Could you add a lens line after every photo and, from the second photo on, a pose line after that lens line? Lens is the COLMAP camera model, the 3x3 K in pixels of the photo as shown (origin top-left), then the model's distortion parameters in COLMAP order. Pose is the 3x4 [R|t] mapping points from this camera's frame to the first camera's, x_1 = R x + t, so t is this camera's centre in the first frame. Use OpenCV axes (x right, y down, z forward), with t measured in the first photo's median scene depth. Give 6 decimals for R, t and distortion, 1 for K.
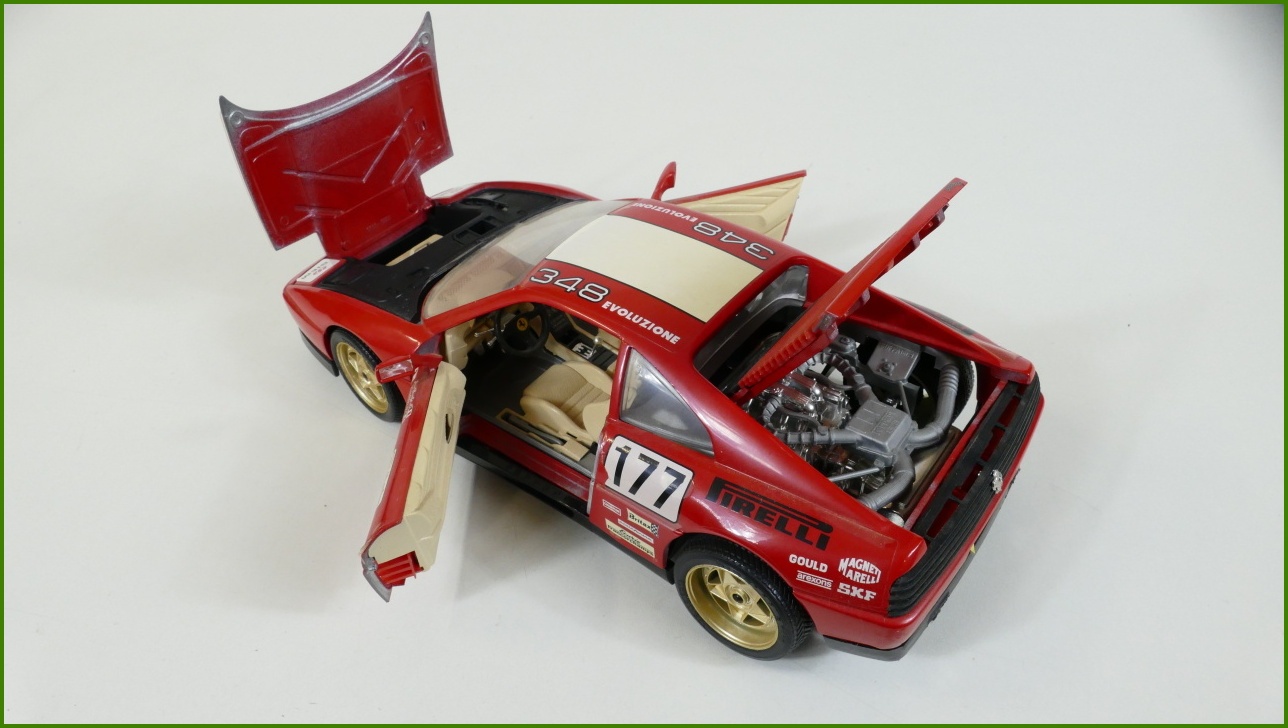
lens RADIAL K [[916.6, 0, 644.0], [0, 916.6, 364.0], [0, 0, 1]] dist [-0.001229, -0.000171]
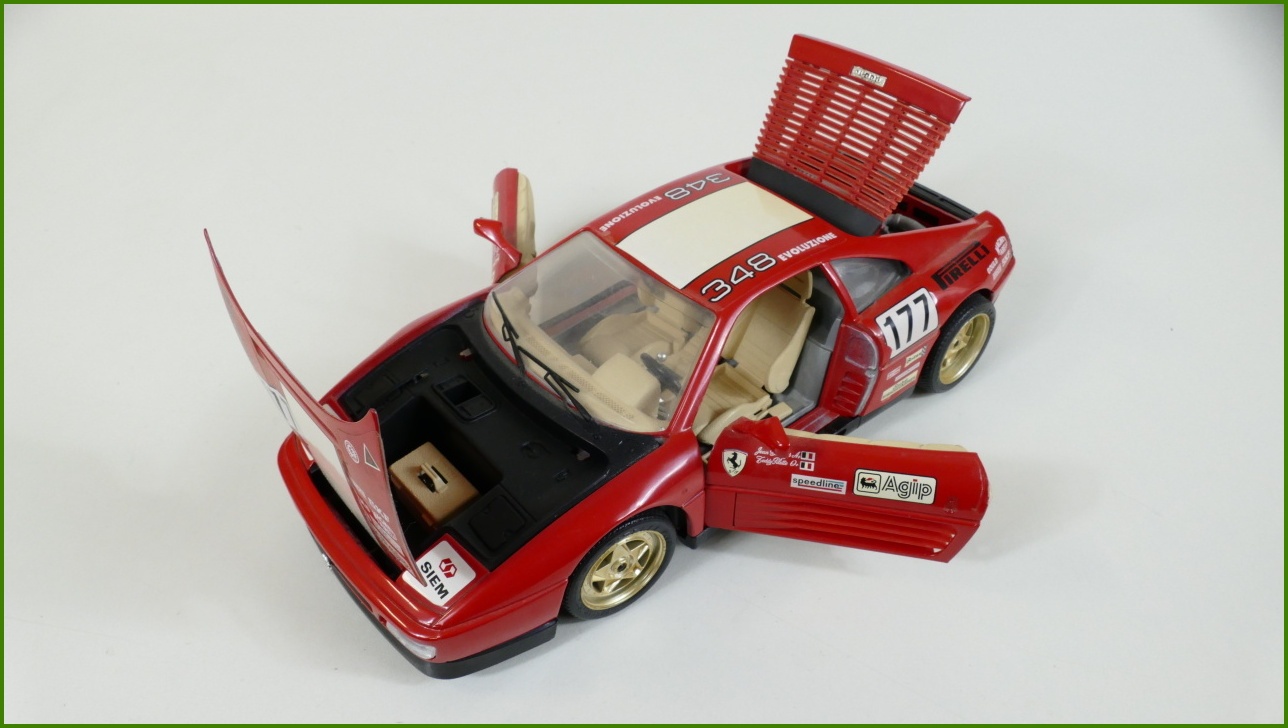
lens RADIAL K [[916.6, 0, 644.0], [0, 916.6, 364.0], [0, 0, 1]] dist [-0.001229, -0.000171]
pose [[0.232454, -0.621560, 0.748083, -1.037755], [0.627354, 0.683579, 0.373025, -0.520268], [-0.743231, 0.382602, 0.548838, 0.608892]]
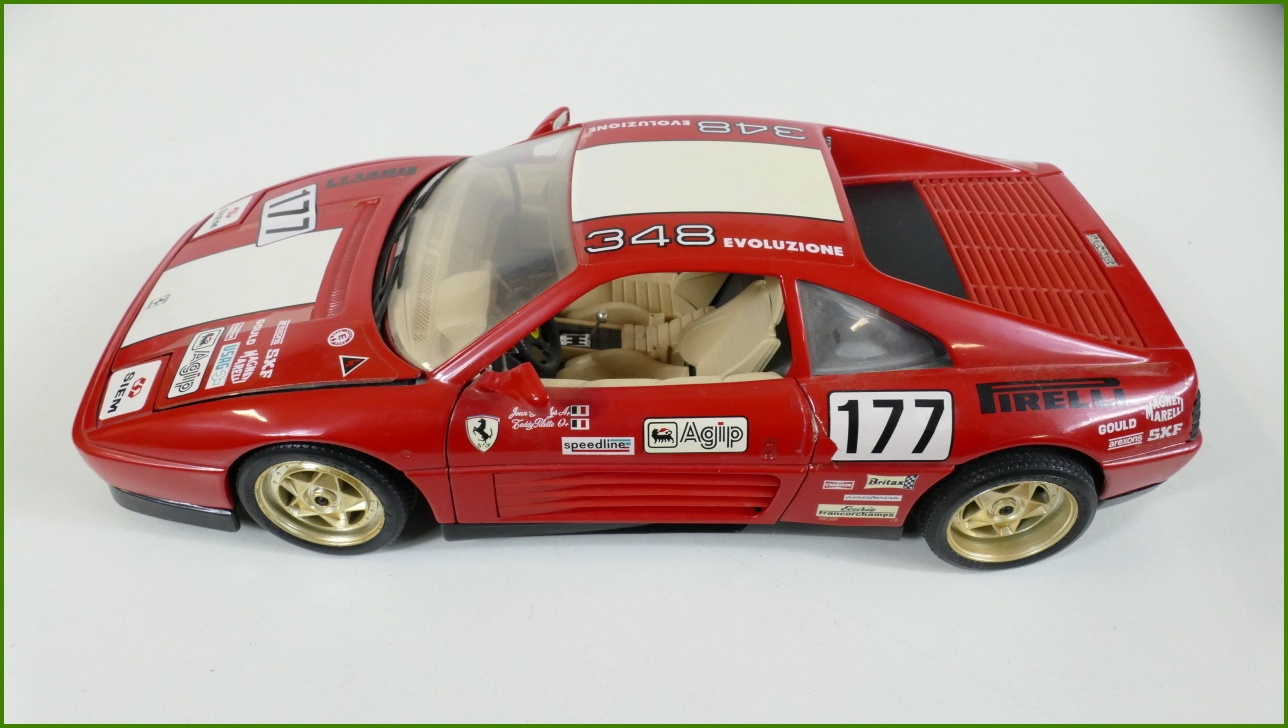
lens RADIAL K [[916.6, 0, 644.0], [0, 916.6, 364.0], [0, 0, 1]] dist [-0.001229, -0.000171]
pose [[0.788329, -0.379863, 0.483984, -0.520776], [0.357156, 0.923073, 0.142743, -0.110653], [-0.500976, 0.060330, 0.863356, 0.427832]]
